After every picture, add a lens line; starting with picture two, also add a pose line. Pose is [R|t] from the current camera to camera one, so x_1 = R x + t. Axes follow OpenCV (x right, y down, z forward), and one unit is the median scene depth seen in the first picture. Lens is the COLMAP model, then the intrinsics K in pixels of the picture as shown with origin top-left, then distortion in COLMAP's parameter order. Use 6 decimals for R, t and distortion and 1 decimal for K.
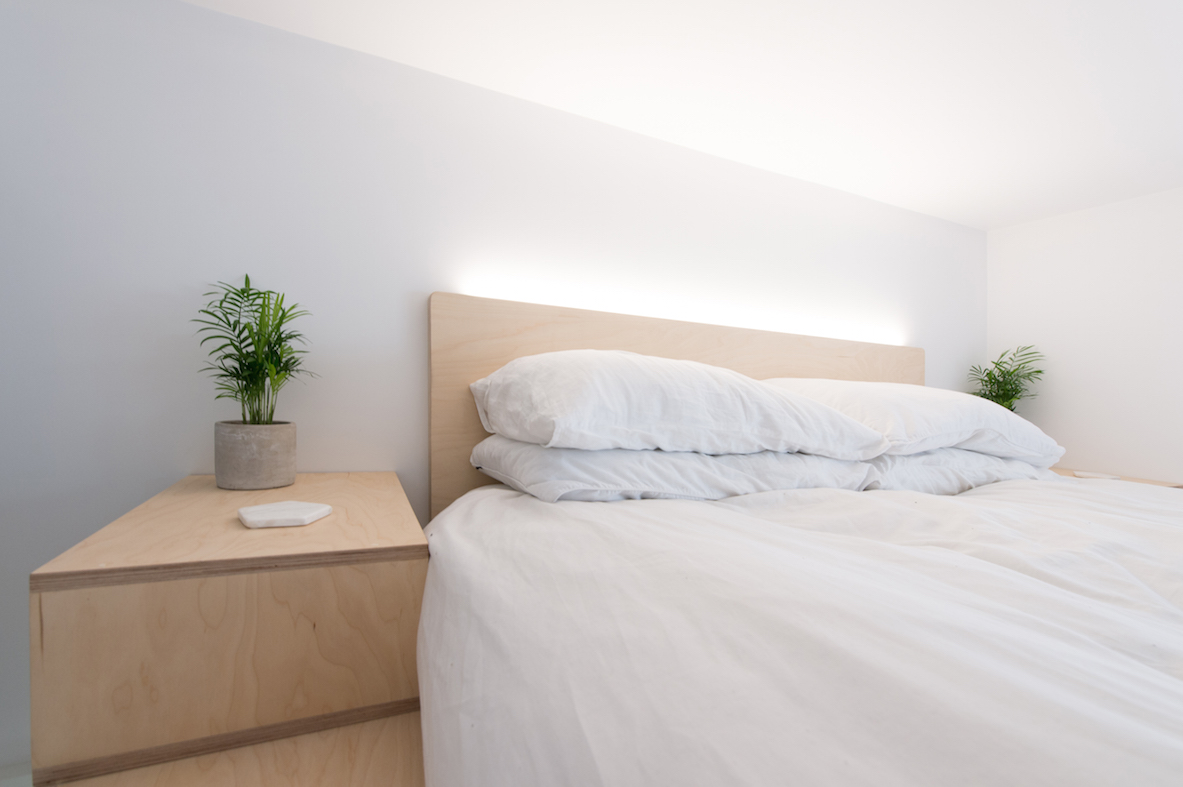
lens RADIAL K [[514.0, 0, 591.5], [0, 514.0, 393.5], [0, 0, 1]] dist [0.000374, -0.000053]
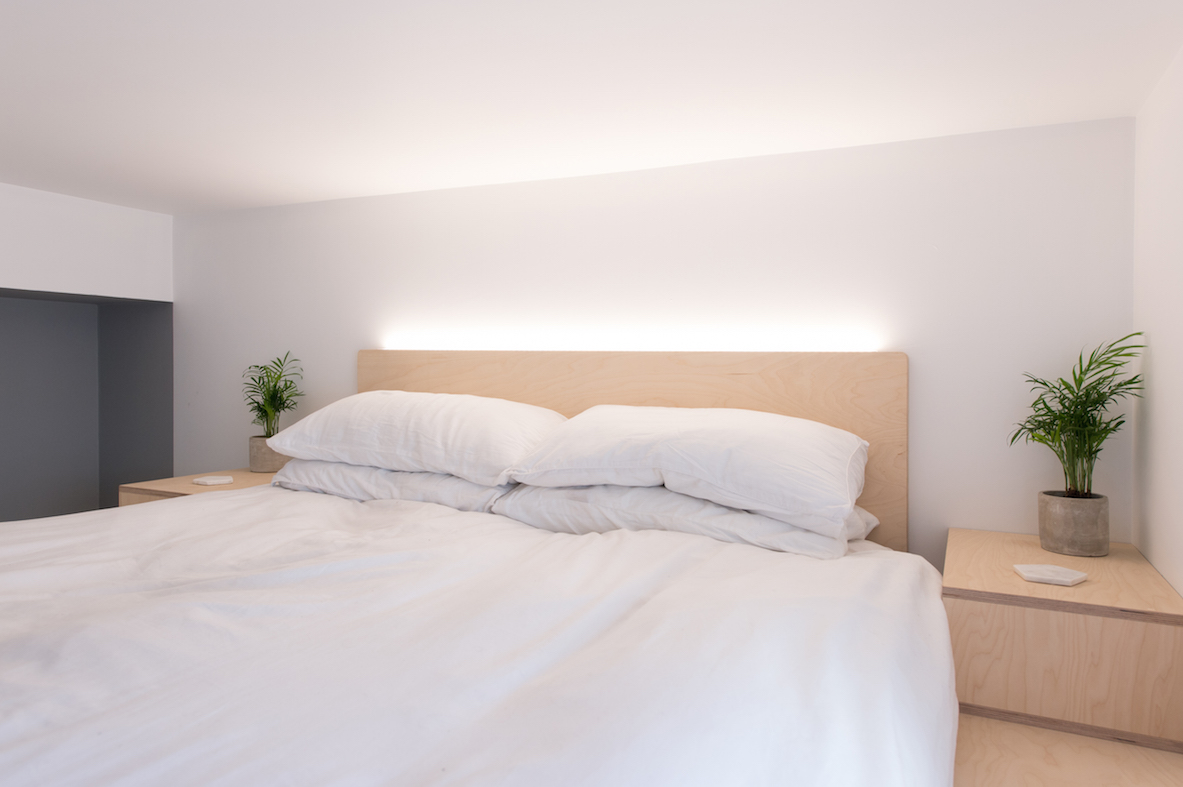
lens RADIAL K [[773.5, 0, 597.2], [0, 773.5, 394.9], [0, 0, 1]] dist [0.006469, 0.000338]
pose [[0.653339, -0.011635, -0.756976, 2.265756], [0.013808, 0.999899, -0.003451, -0.068957], [0.756939, -0.008198, 0.653434, 0.087137]]
